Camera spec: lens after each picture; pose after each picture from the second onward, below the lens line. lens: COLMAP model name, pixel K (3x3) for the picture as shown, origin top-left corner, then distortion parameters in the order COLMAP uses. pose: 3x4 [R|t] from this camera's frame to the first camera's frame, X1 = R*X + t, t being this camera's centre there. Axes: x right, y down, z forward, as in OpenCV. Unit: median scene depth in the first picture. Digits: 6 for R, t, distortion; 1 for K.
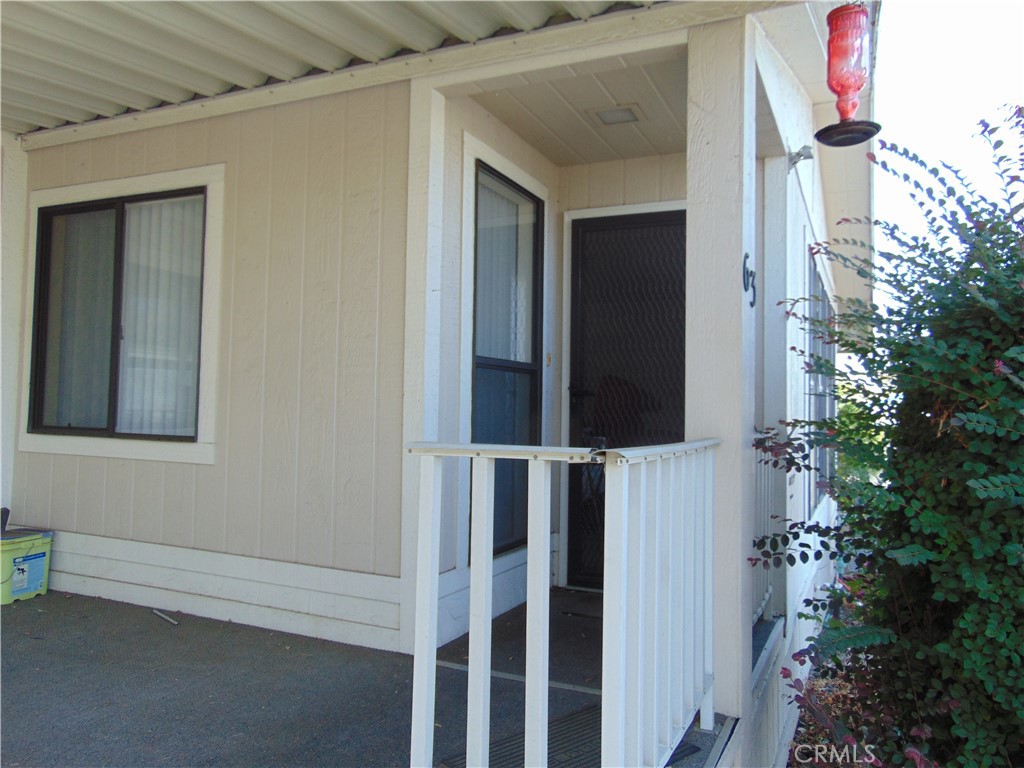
lens RADIAL K [[787.6, 0, 509.3], [0, 787.6, 377.1], [0, 0, 1]] dist [-0.004129, 0.036167]
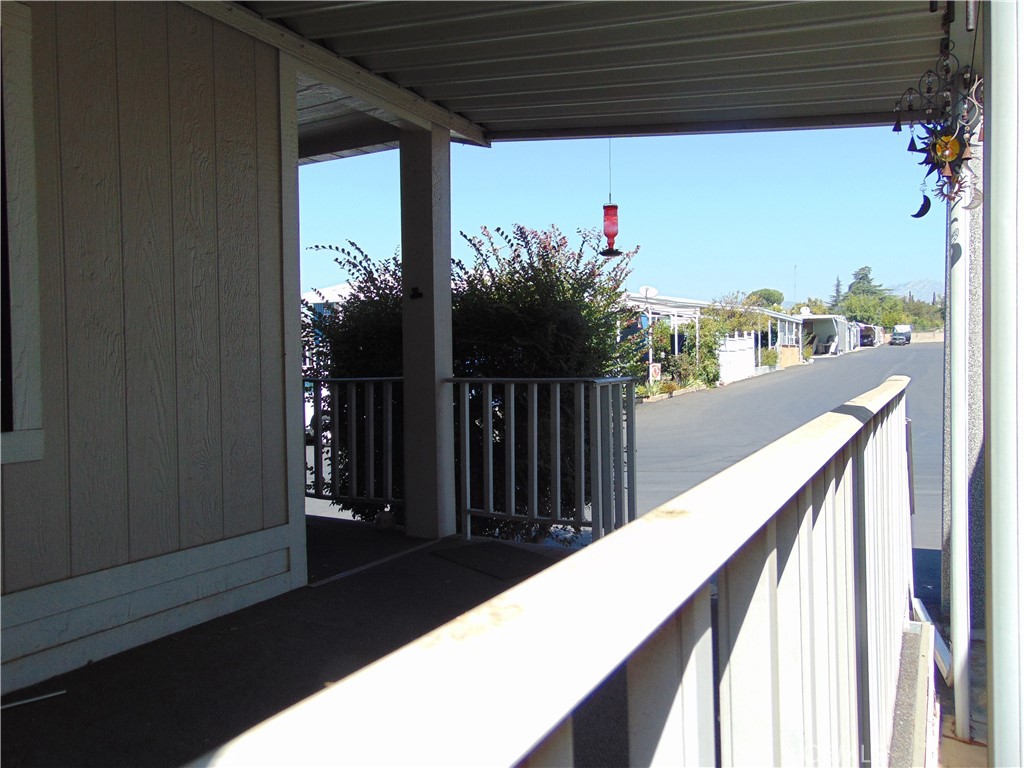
lens RADIAL K [[761.1, 0, 512.0], [0, 761.1, 384.0], [0, 0, 1]] dist [0.002318, 0.002911]
pose [[0.061358, -0.048594, 0.996932, -0.885247], [-0.025321, 0.998417, 0.050225, 0.002312], [-0.997795, -0.028325, 0.060031, 0.488527]]
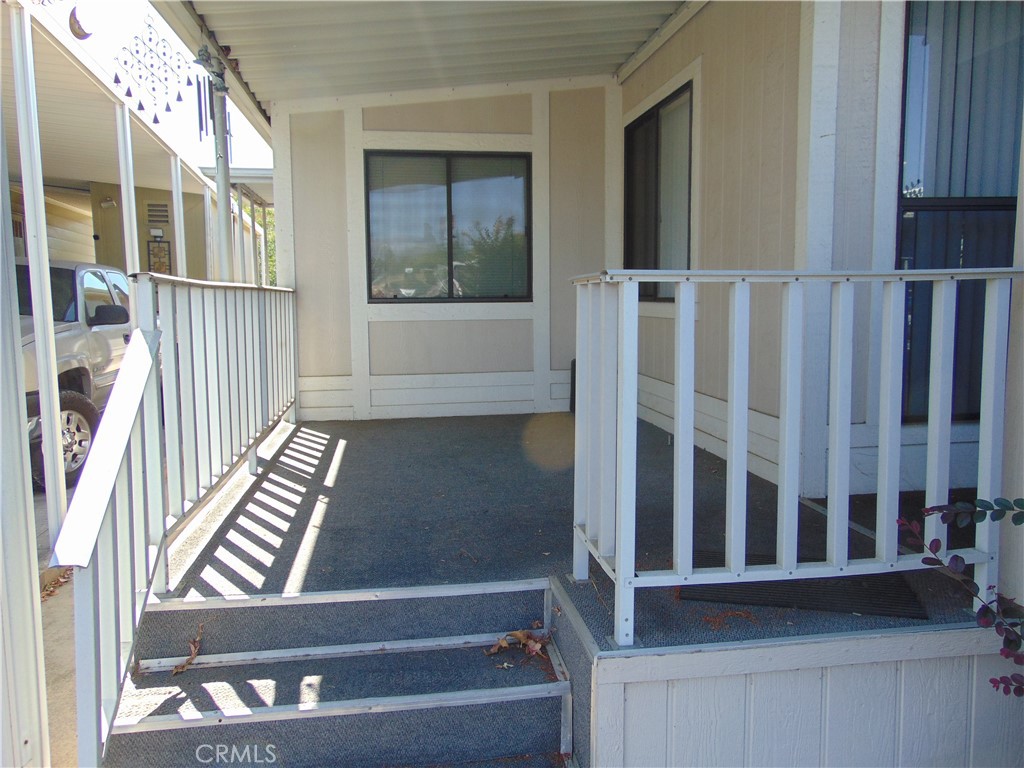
lens RADIAL K [[772.3, 0, 512.0], [0, 772.3, 384.0], [0, 0, 1]] dist [-0.054331, 0.102919]
pose [[0.567565, 0.064946, -0.820763, 0.381778], [0.056456, 0.991468, 0.117493, 0.048163], [0.821391, -0.113022, 0.559056, 0.094514]]
